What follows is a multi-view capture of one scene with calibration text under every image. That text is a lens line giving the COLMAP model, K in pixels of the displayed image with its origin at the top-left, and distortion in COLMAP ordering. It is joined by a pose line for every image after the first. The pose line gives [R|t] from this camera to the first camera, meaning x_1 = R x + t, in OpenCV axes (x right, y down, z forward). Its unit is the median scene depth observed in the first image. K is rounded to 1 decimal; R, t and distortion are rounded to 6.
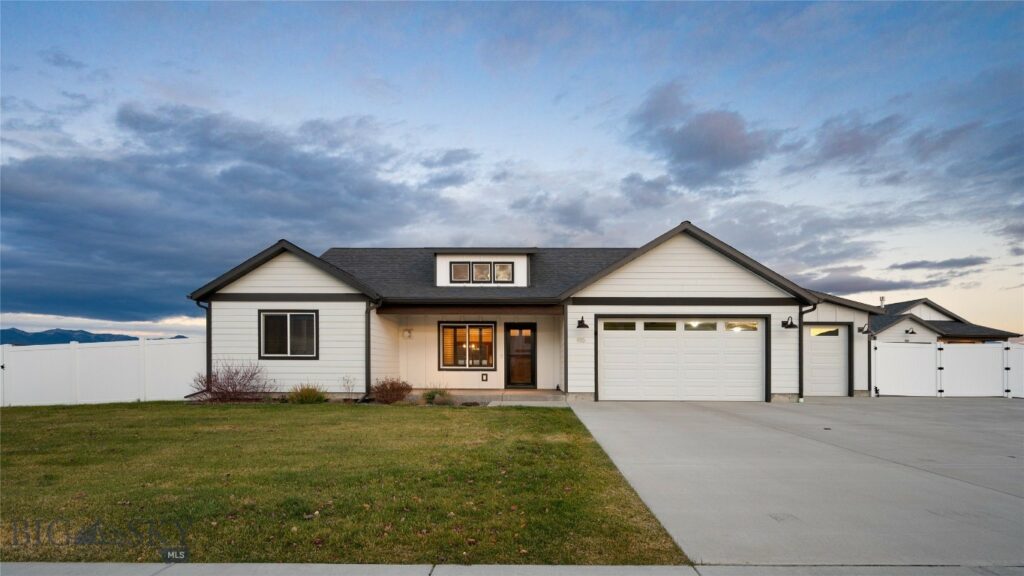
lens RADIAL K [[468.3, 0, 522.6], [0, 468.3, 311.4], [0, 0, 1]] dist [-0.000936, 0.000002]
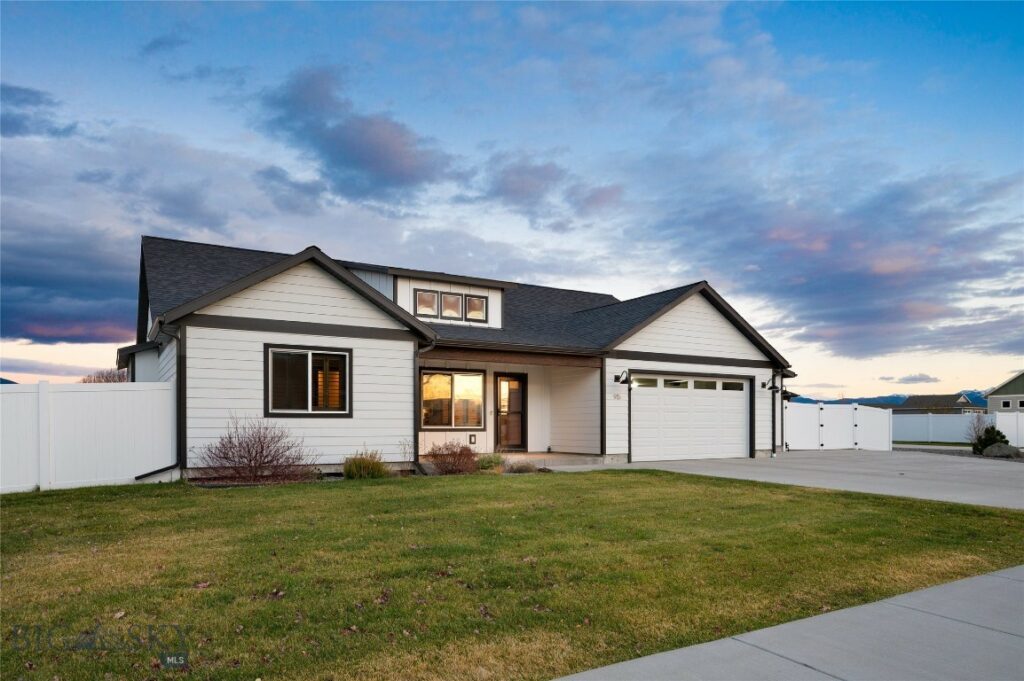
lens RADIAL K [[651.3, 0, 510.7], [0, 651.3, 335.6], [0, 0, 1]] dist [0.002611, 0.000403]
pose [[0.854197, 0.066437, 0.515688, -0.717785], [-0.057588, 0.997790, -0.033156, -0.004307], [-0.516751, -0.001376, 0.856135, 0.011082]]
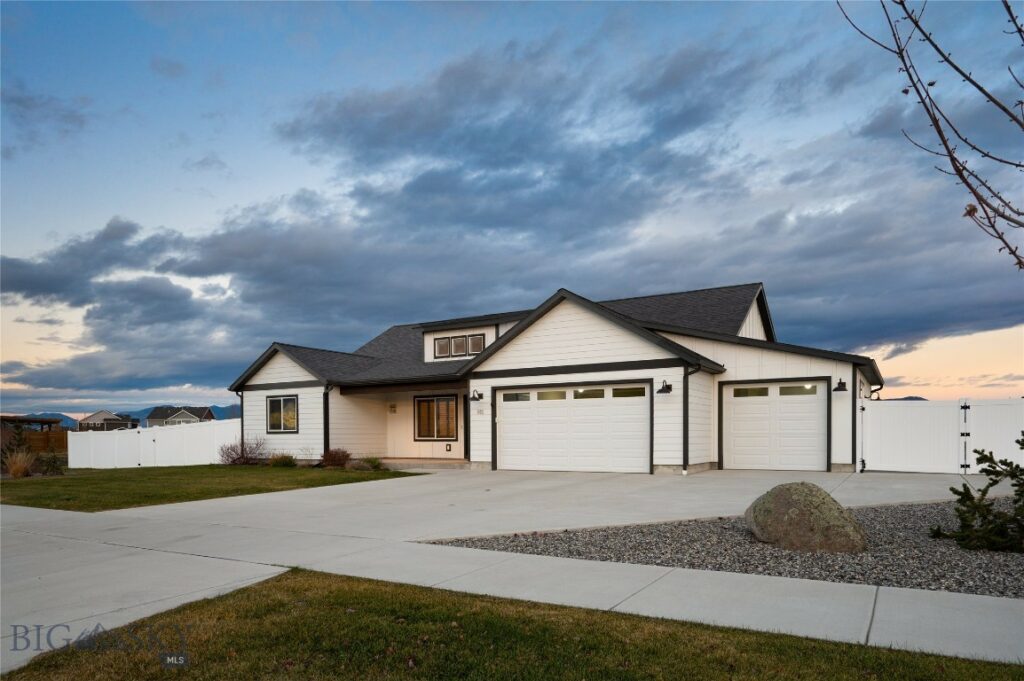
lens RADIAL K [[628.5, 0, 514.3], [0, 628.5, 339.4], [0, 0, 1]] dist [-0.007077, 0.000108]
pose [[0.871499, -0.083664, -0.483207, 0.887410], [0.067213, 0.996419, -0.051300, -0.024075], [0.485769, 0.012230, 0.874002, -0.207760]]
